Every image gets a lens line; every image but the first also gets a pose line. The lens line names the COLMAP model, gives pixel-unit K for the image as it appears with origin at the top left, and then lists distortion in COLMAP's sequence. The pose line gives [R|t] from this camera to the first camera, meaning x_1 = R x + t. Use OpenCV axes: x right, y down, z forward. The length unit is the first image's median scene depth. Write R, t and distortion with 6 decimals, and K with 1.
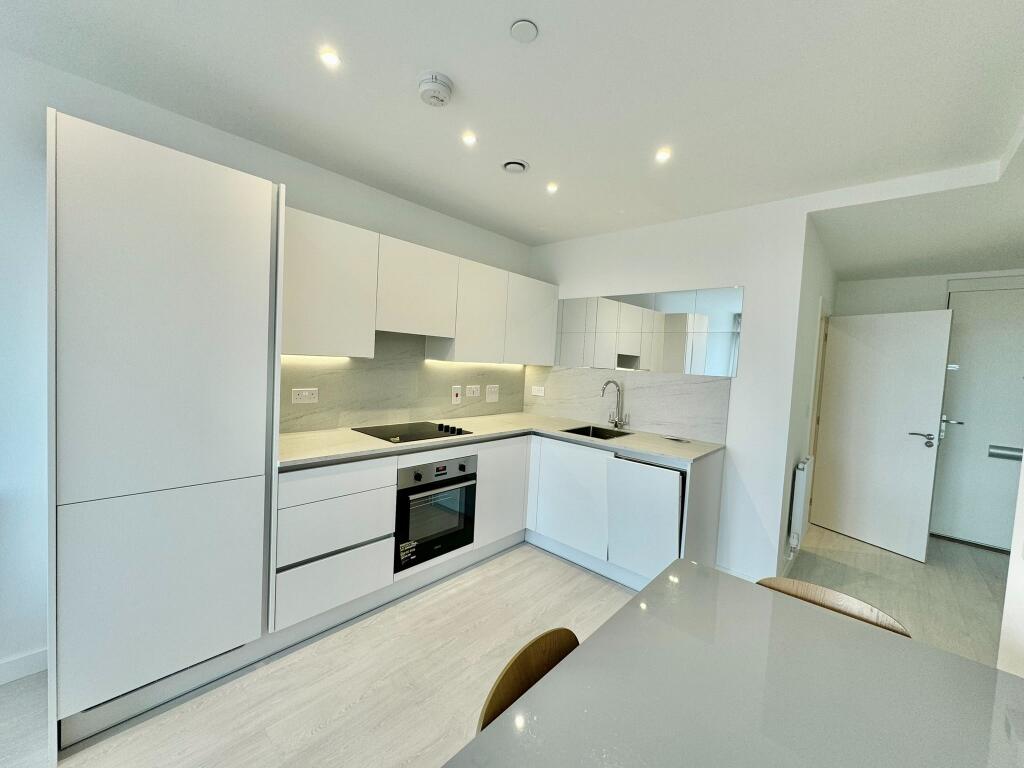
lens RADIAL K [[406.6, 0, 513.0], [0, 406.6, 380.5], [0, 0, 1]] dist [-0.001129, 0.000498]
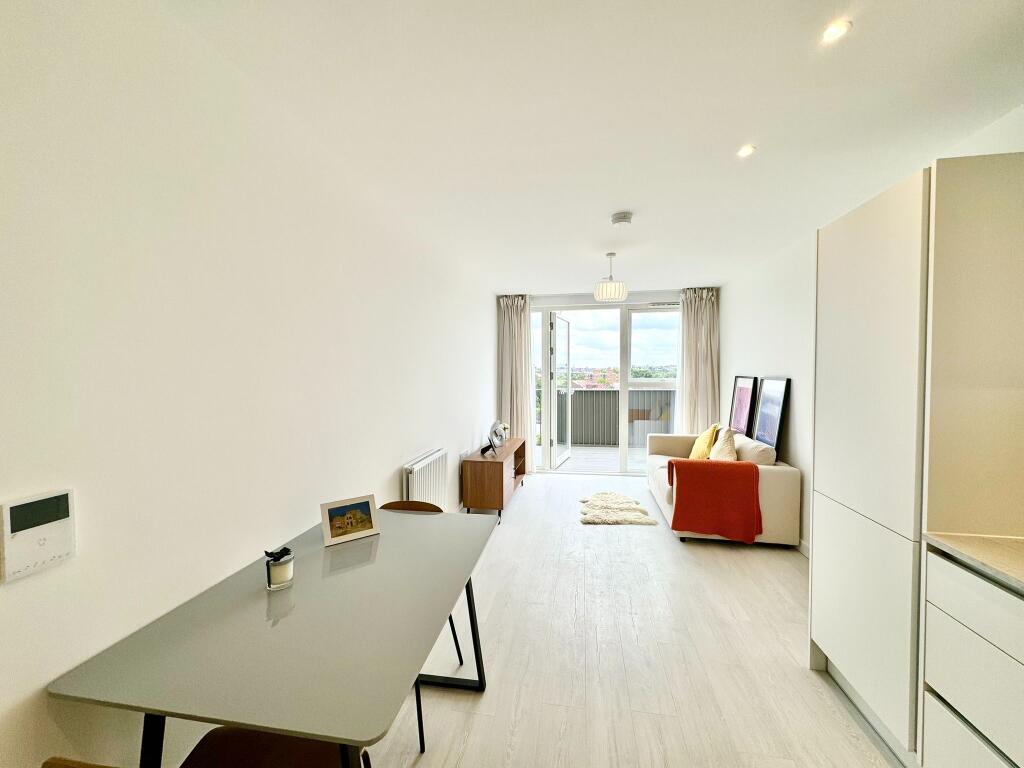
lens RADIAL K [[406.6, 0, 513.0], [0, 406.6, 380.5], [0, 0, 1]] dist [-0.001129, 0.000498]
pose [[-0.837677, -0.038282, -0.544822, 0.321329], [-0.070176, 0.996816, 0.037855, -0.035926], [0.541638, 0.069944, -0.837697, 0.836847]]
